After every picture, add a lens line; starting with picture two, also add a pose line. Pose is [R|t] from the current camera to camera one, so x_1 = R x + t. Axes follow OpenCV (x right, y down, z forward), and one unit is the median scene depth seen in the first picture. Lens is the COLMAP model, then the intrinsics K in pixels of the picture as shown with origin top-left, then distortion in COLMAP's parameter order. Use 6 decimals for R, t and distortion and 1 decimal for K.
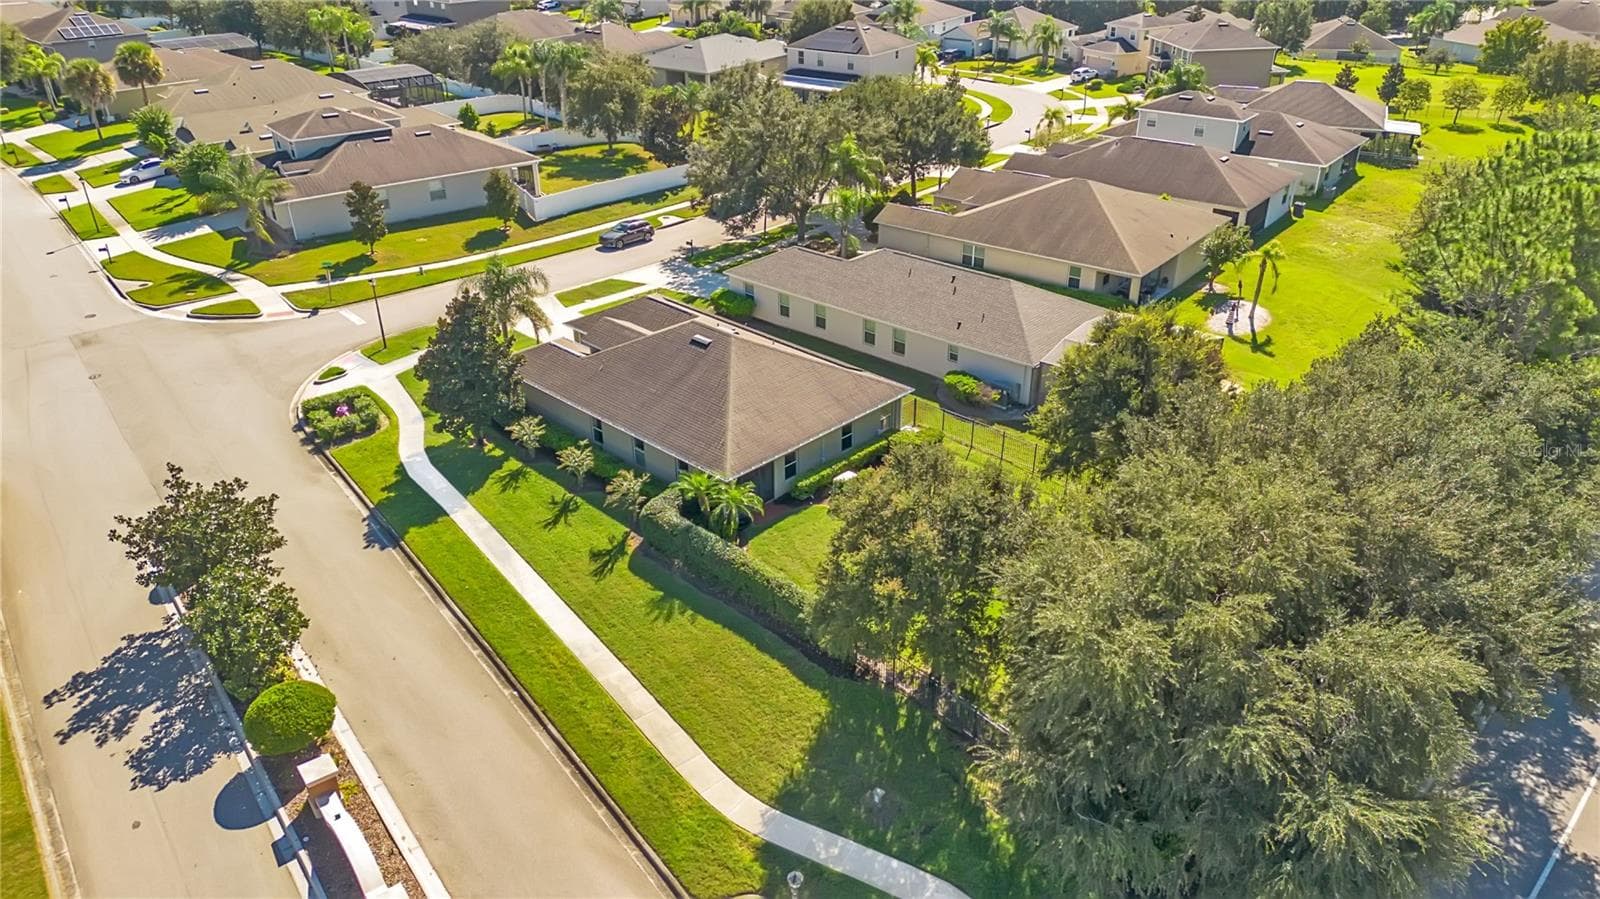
lens RADIAL K [[1124.3, 0, 802.4], [0, 1124.3, 447.9], [0, 0, 1]] dist [0.085666, -0.096923]
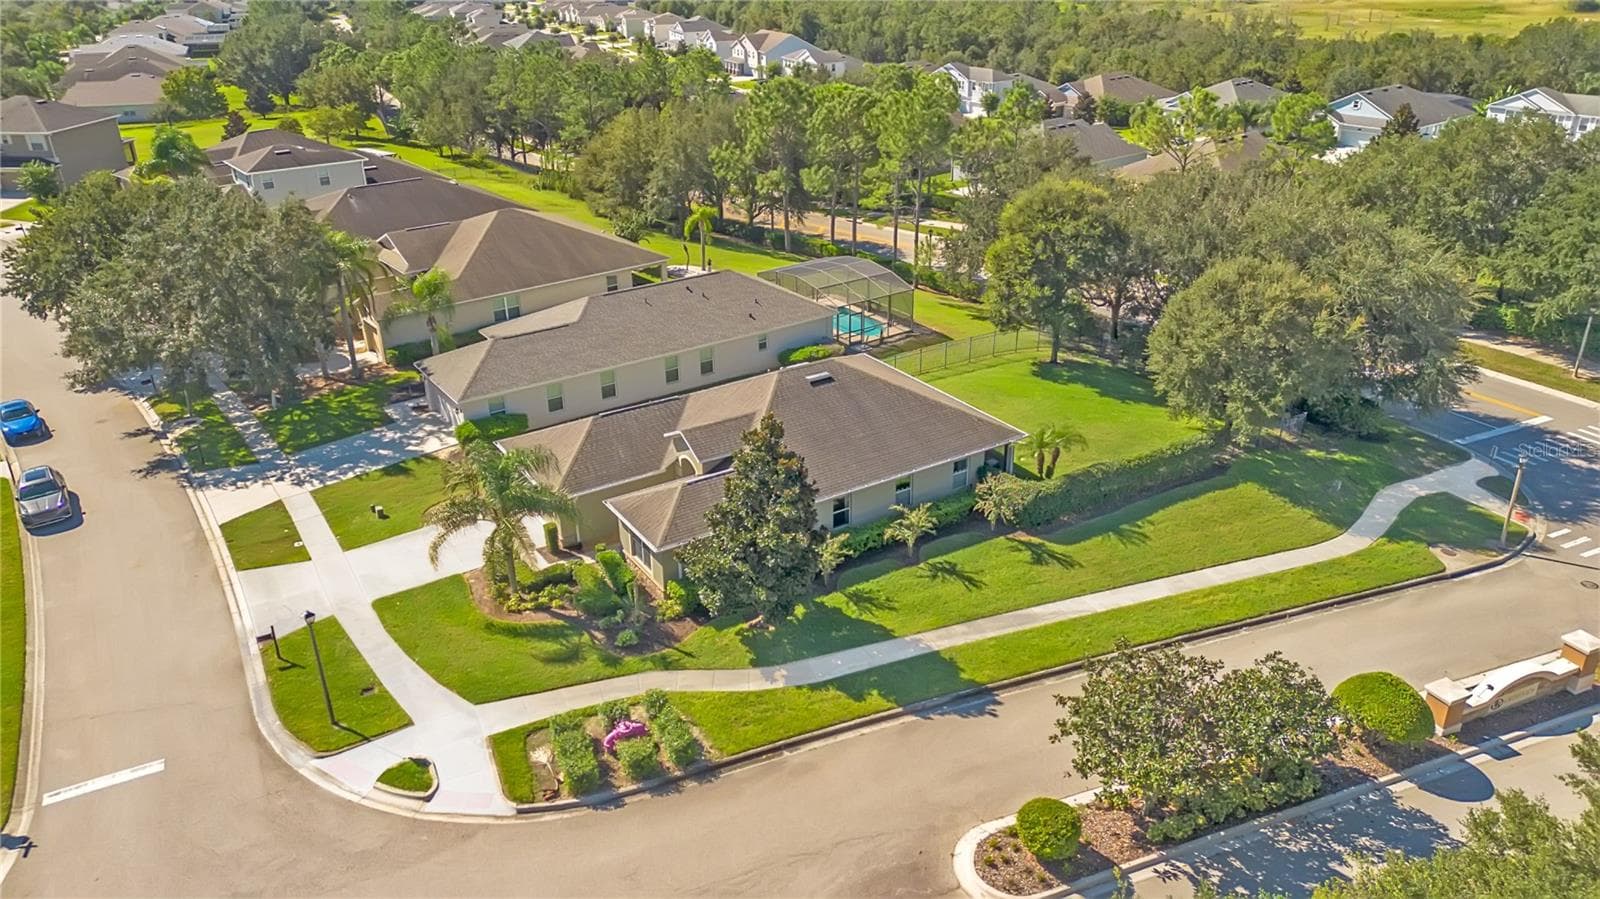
lens RADIAL K [[1124.3, 0, 802.4], [0, 1124.3, 447.9], [0, 0, 1]] dist [0.085666, -0.096923]
pose [[0.233872, -0.411603, 0.880845, -0.919331], [0.465781, 0.842672, 0.270097, -0.300198], [-0.853435, 0.347113, 0.388794, 0.682014]]
